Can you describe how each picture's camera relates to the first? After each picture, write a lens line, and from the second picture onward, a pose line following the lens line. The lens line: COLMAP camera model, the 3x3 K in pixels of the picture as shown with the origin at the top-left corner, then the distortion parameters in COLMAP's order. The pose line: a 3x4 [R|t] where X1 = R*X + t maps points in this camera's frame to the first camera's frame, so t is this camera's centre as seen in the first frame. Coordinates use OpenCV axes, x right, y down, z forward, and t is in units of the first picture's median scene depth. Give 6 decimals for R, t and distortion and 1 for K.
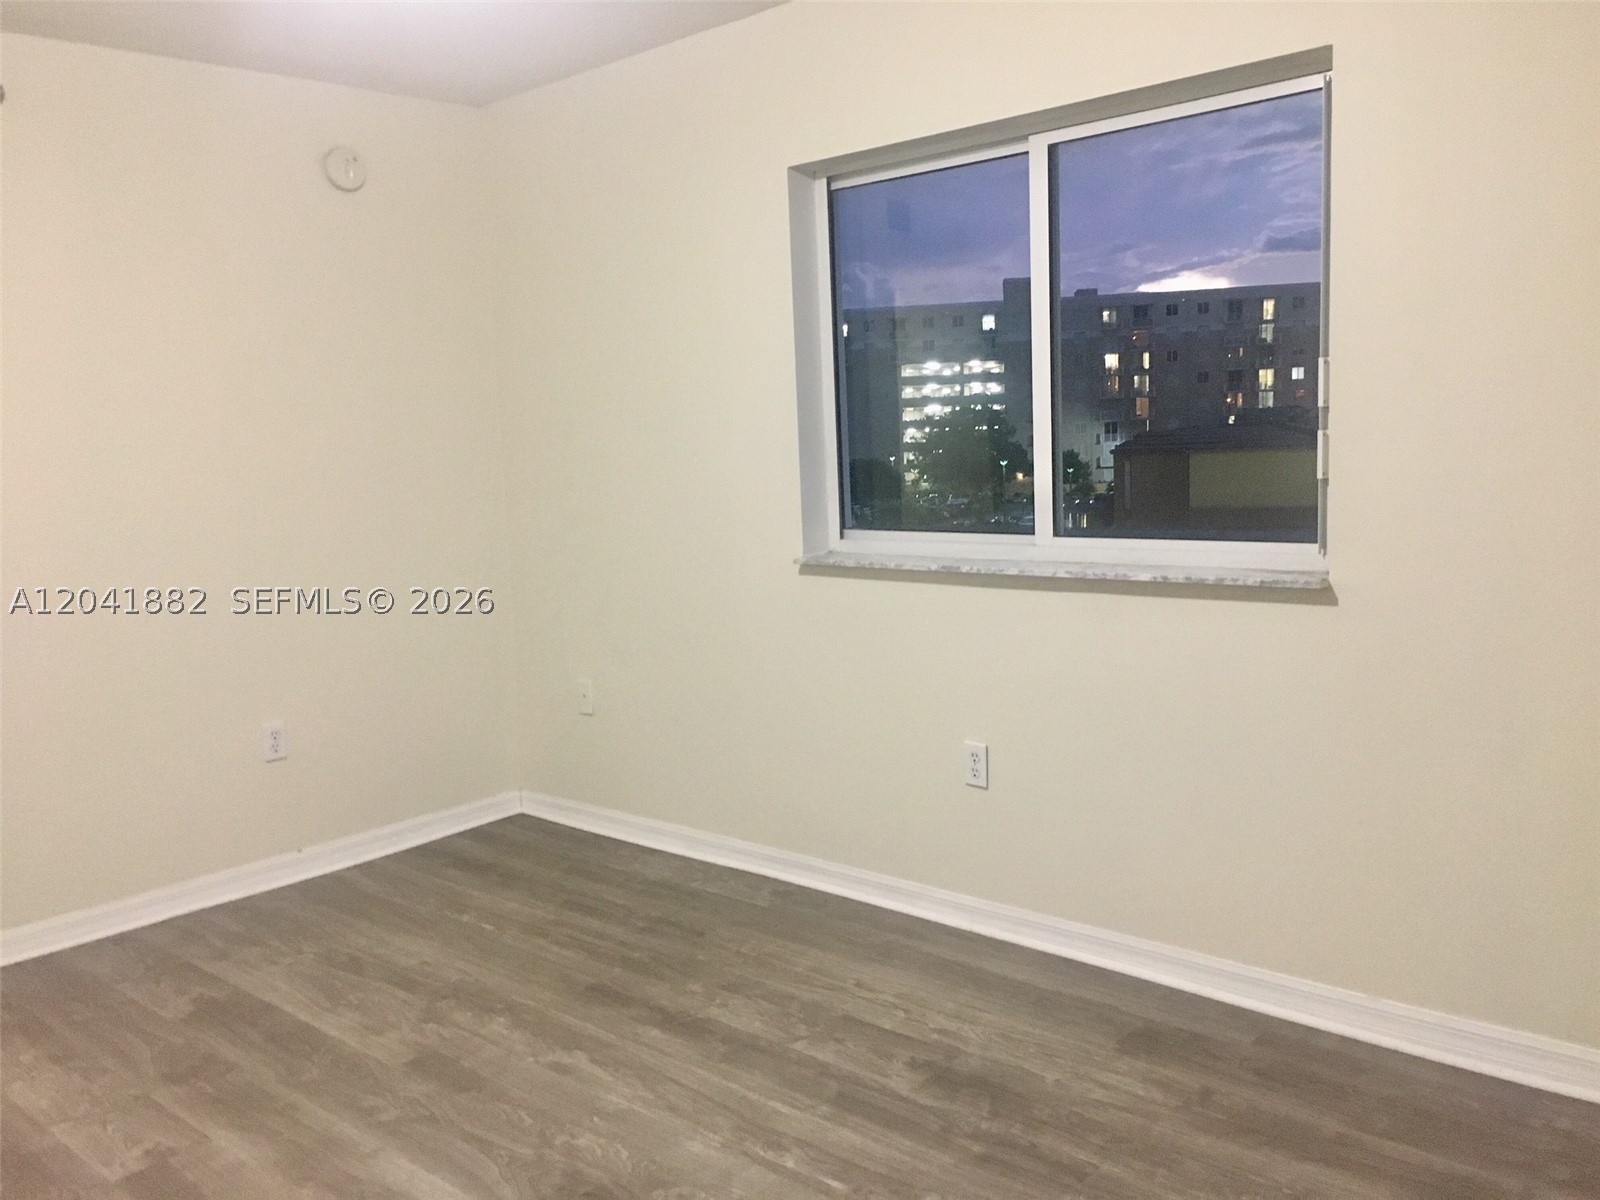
lens RADIAL K [[1361.9, 0, 811.4], [0, 1361.9, 606.2], [0, 0, 1]] dist [0.045844, -0.048956]
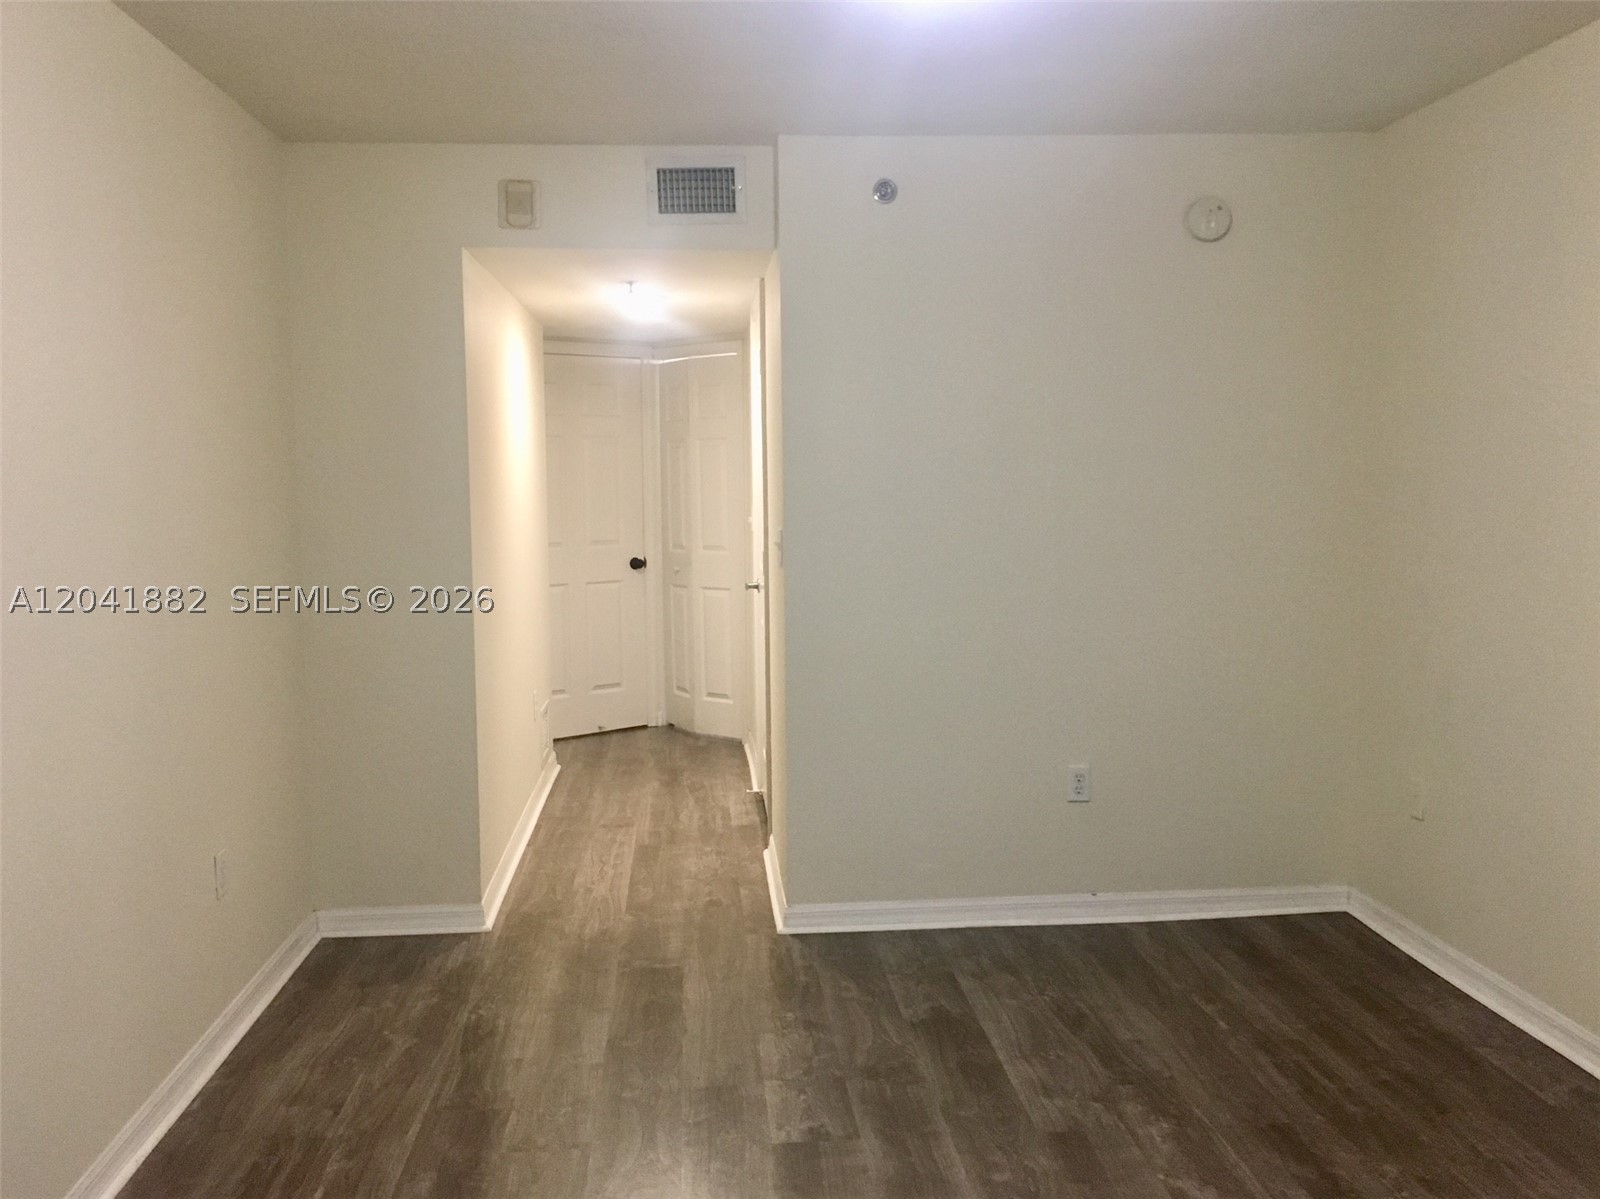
lens RADIAL K [[1450.3, 0, 802.7], [0, 1450.3, 606.6], [0, 0, 1]] dist [0.031398, 0.000000]
pose [[0.739646, 0.105703, -0.664643, 0.213175], [-0.115420, 0.992880, 0.029460, -0.052747], [0.663025, 0.054924, 0.746580, 0.060470]]
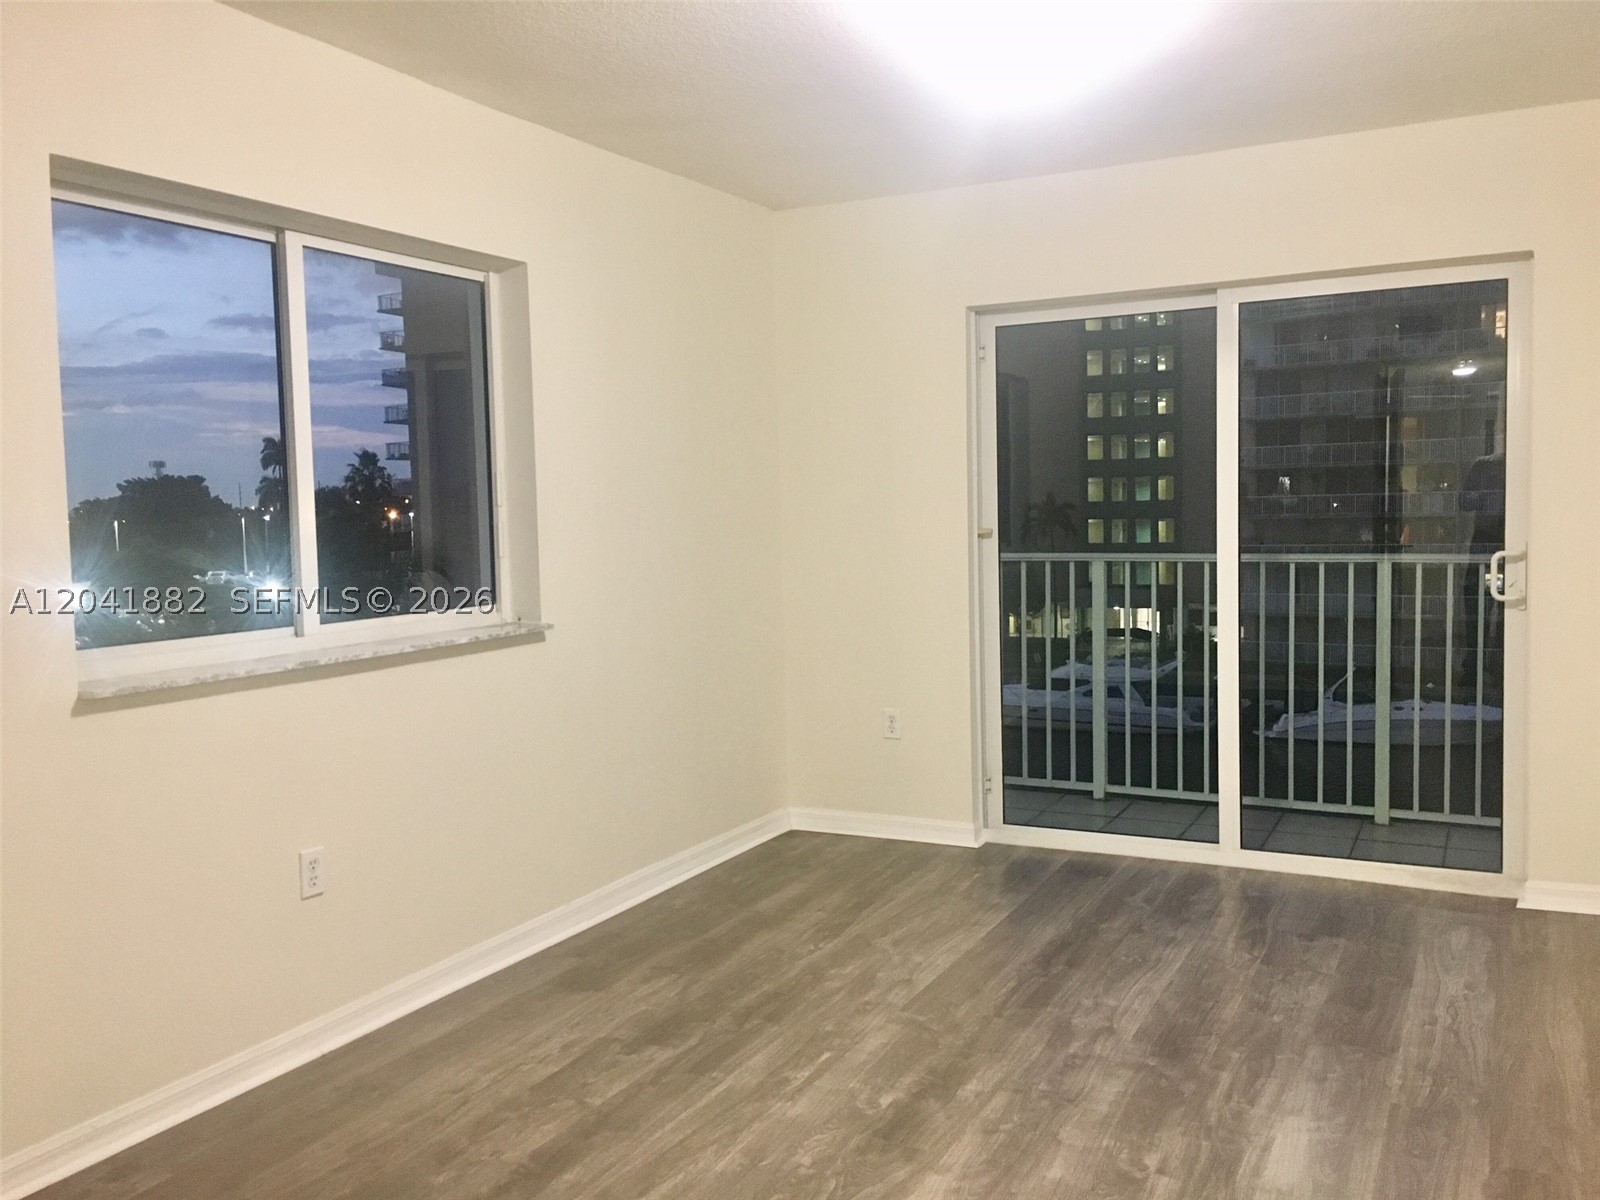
lens RADIAL K [[1361.9, 0, 789.5], [0, 1361.9, 602.9], [0, 0, 1]] dist [0.045844, -0.048956]
pose [[-0.260656, -0.023823, 0.965138, -0.926205], [0.157154, 0.985315, 0.066764, -0.082684], [-0.952555, 0.169077, -0.253084, 0.954050]]
